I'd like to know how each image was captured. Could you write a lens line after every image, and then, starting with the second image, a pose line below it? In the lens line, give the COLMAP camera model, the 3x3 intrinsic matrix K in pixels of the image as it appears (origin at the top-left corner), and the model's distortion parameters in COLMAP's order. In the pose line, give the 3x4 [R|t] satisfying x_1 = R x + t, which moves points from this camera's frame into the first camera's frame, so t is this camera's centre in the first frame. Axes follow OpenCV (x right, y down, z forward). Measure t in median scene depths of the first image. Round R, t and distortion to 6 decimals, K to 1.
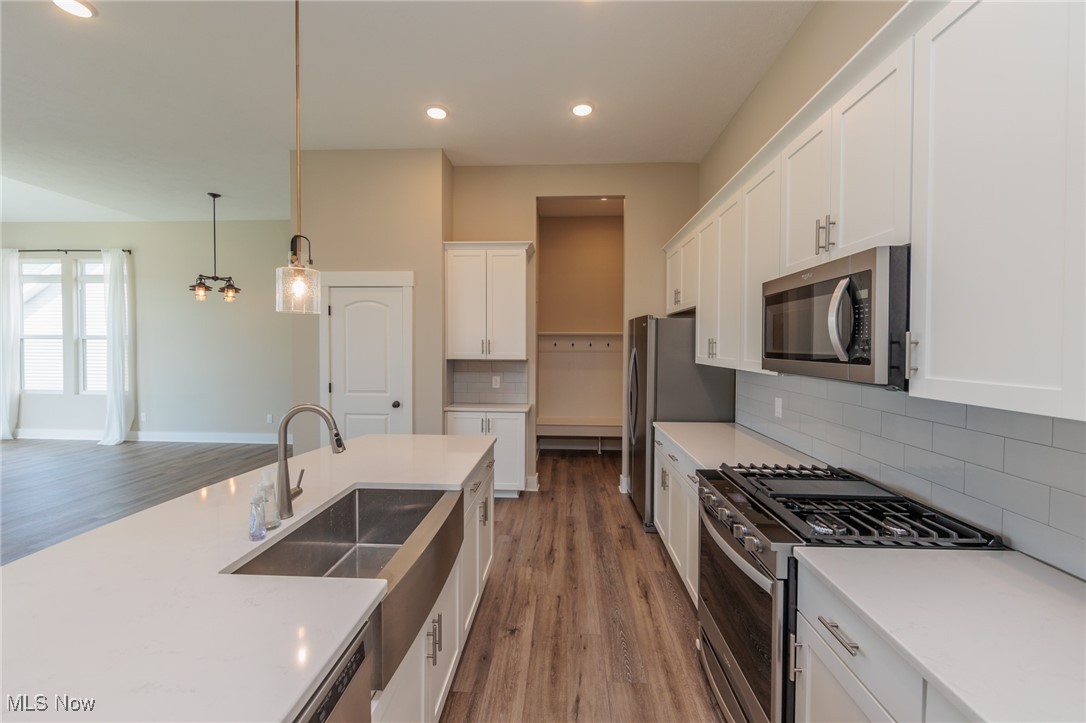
lens RADIAL K [[425.6, 0, 545.4], [0, 425.6, 353.1], [0, 0, 1]] dist [-0.004487, 0.000445]
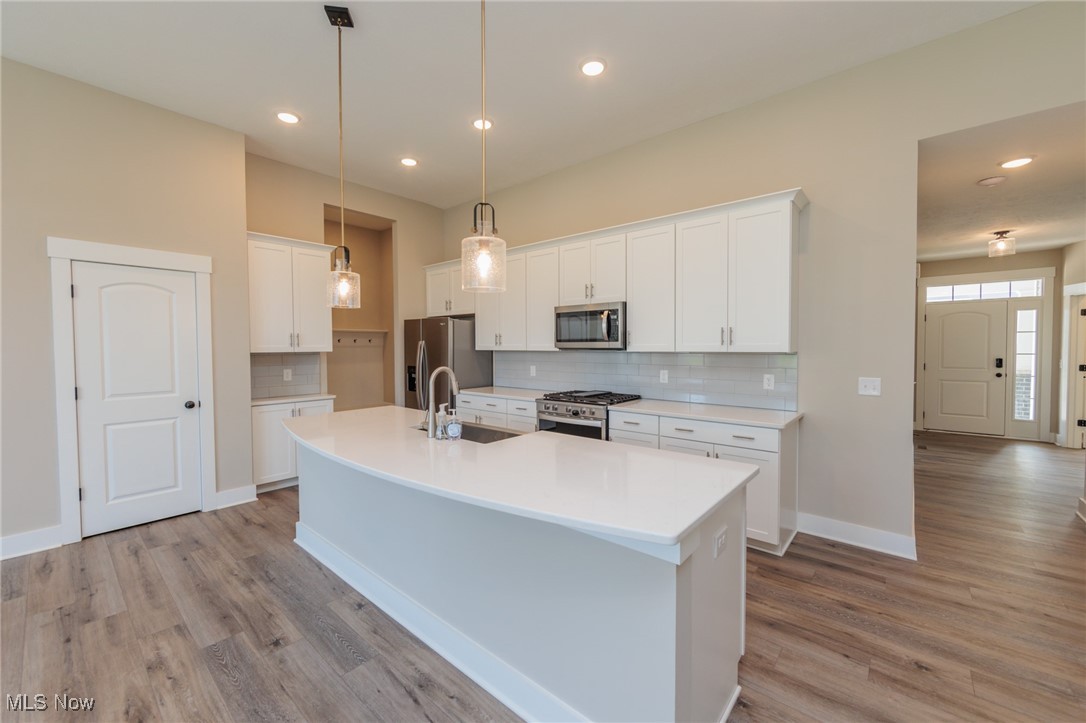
lens RADIAL K [[425.6, 0, 538.1], [0, 425.6, 361.3], [0, 0, 1]] dist [-0.004487, 0.000445]
pose [[0.610055, -0.036404, 0.791522, -0.604919], [0.023006, 0.999337, 0.028230, 0.021784], [-0.792025, 0.000988, 0.610488, -0.110826]]
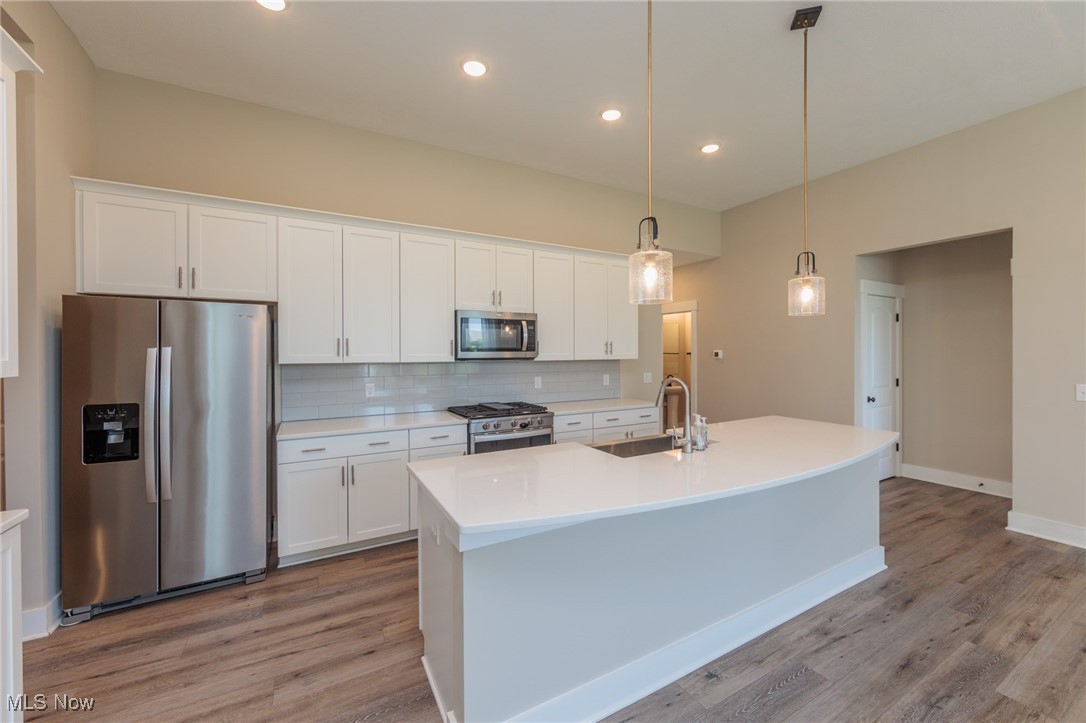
lens RADIAL K [[425.6, 0, 552.5], [0, 425.6, 356.3], [0, 0, 1]] dist [-0.004487, 0.000445]
pose [[-0.542091, -0.008875, 0.840273, -0.602916], [0.018915, 0.999562, 0.022760, -0.001256], [-0.840107, 0.028231, -0.541686, 0.818364]]
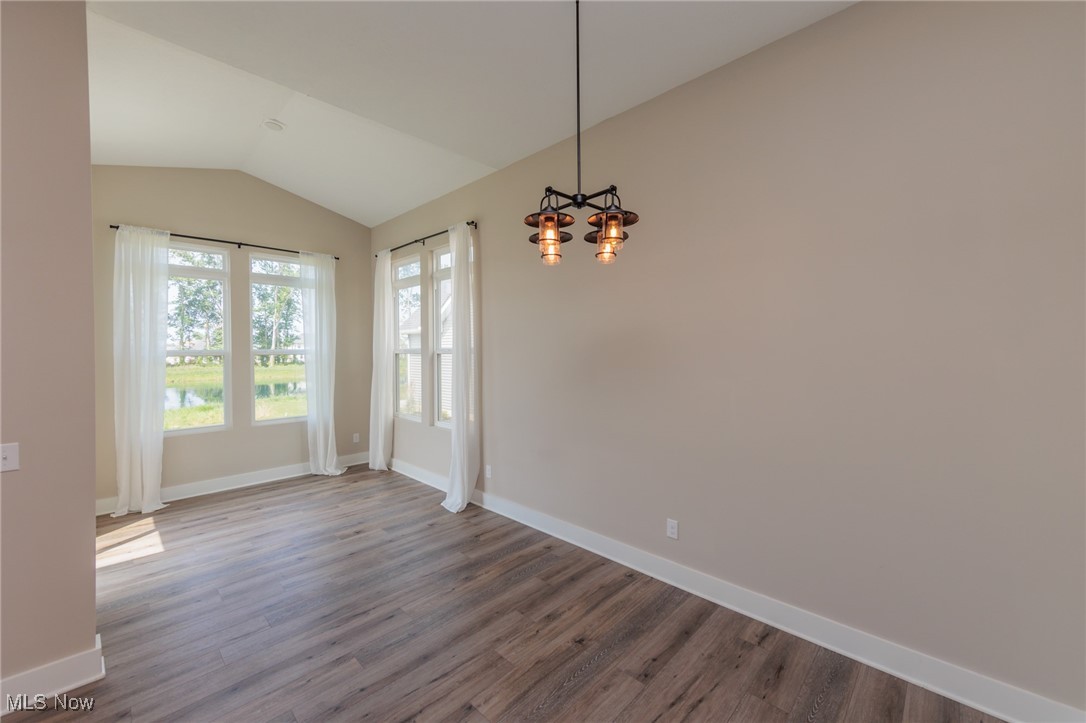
lens RADIAL K [[425.6, 0, 550.8], [0, 425.6, 350.1], [0, 0, 1]] dist [-0.004487, 0.000445]
pose [[0.758024, -0.010612, -0.652140, -0.714314], [-0.001777, 0.999830, -0.018336, -0.043389], [0.652224, 0.015058, 0.757877, 0.904518]]
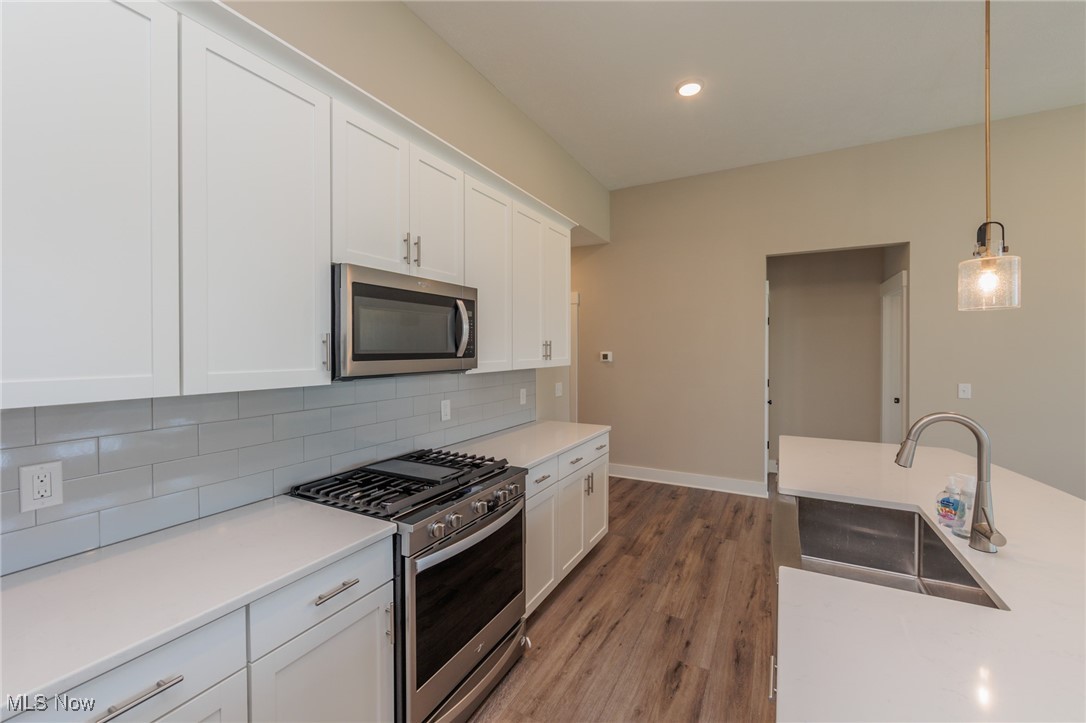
lens RADIAL K [[425.6, 0, 545.1], [0, 425.6, 355.5], [0, 0, 1]] dist [-0.004487, 0.000445]
pose [[-0.905781, -0.007934, 0.423672, -0.064541], [0.007463, 0.999371, 0.034671, -0.011831], [-0.423681, 0.034566, -0.905152, 0.768016]]
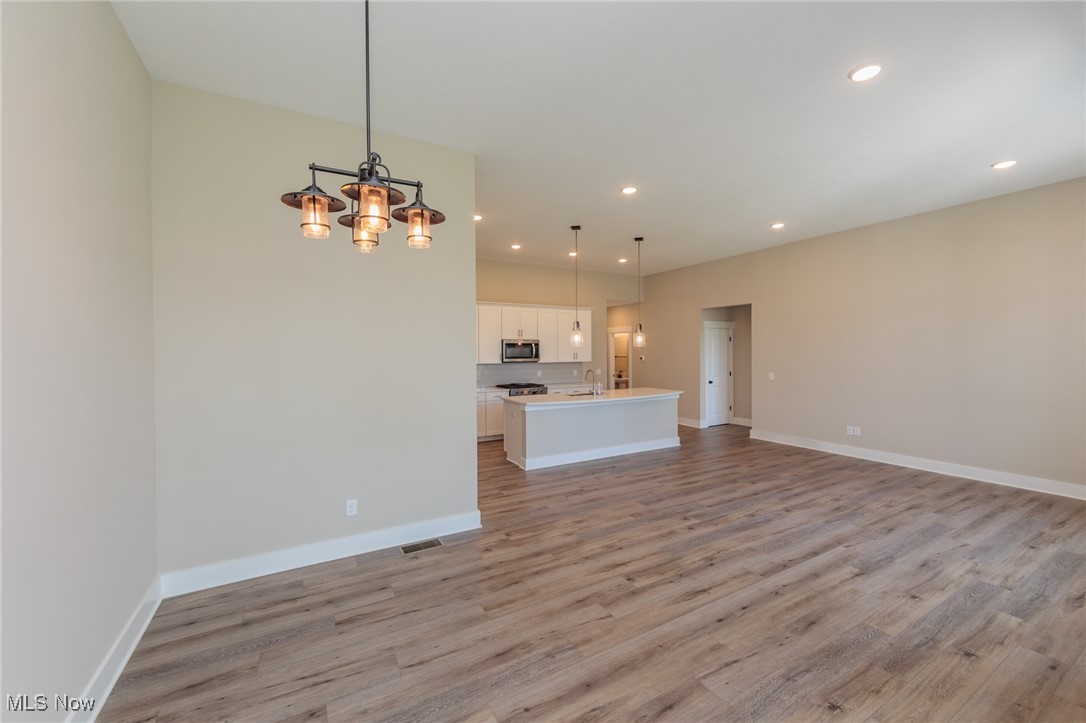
lens RADIAL K [[425.6, 0, 539.5], [0, 425.6, 354.3], [0, 0, 1]] dist [-0.004487, 0.000445]
pose [[-0.532219, -0.007176, 0.846576, -1.483834], [0.021152, 0.999539, 0.021771, -0.054352], [-0.846342, 0.029494, -0.531822, 1.398883]]
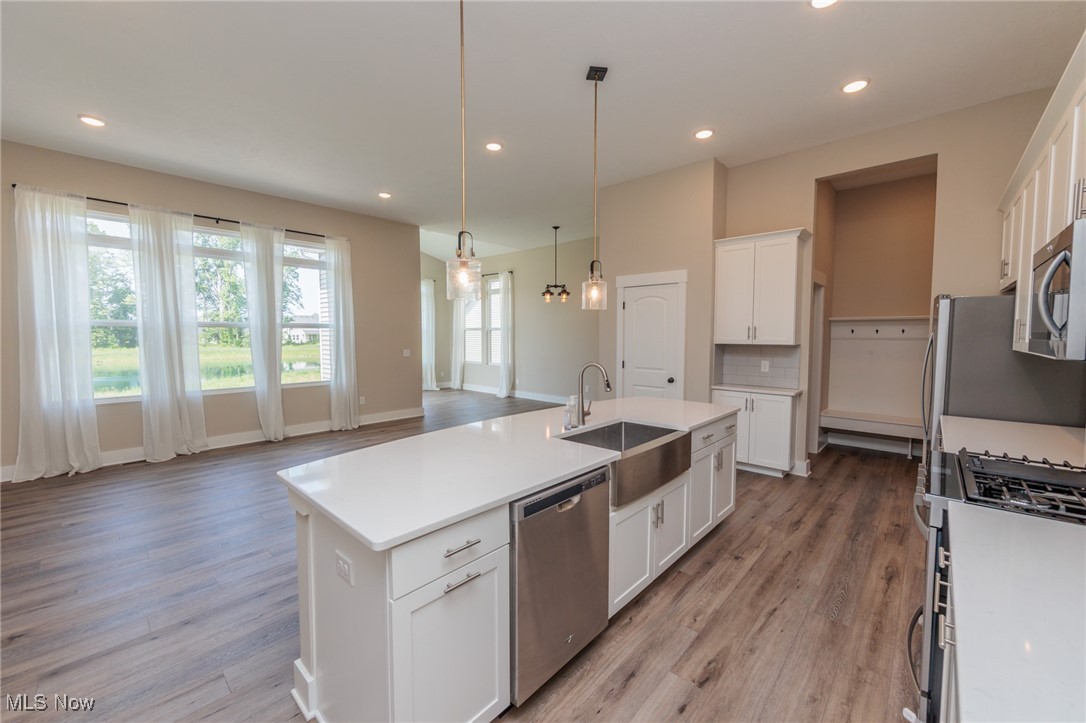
lens RADIAL K [[425.6, 0, 545.7], [0, 425.6, 361.0], [0, 0, 1]] dist [-0.004487, 0.000445]
pose [[0.772247, 0.035806, -0.634313, 0.143785], [-0.009468, 0.998948, 0.044861, 0.013820], [0.635252, -0.028638, 0.771774, -0.169713]]
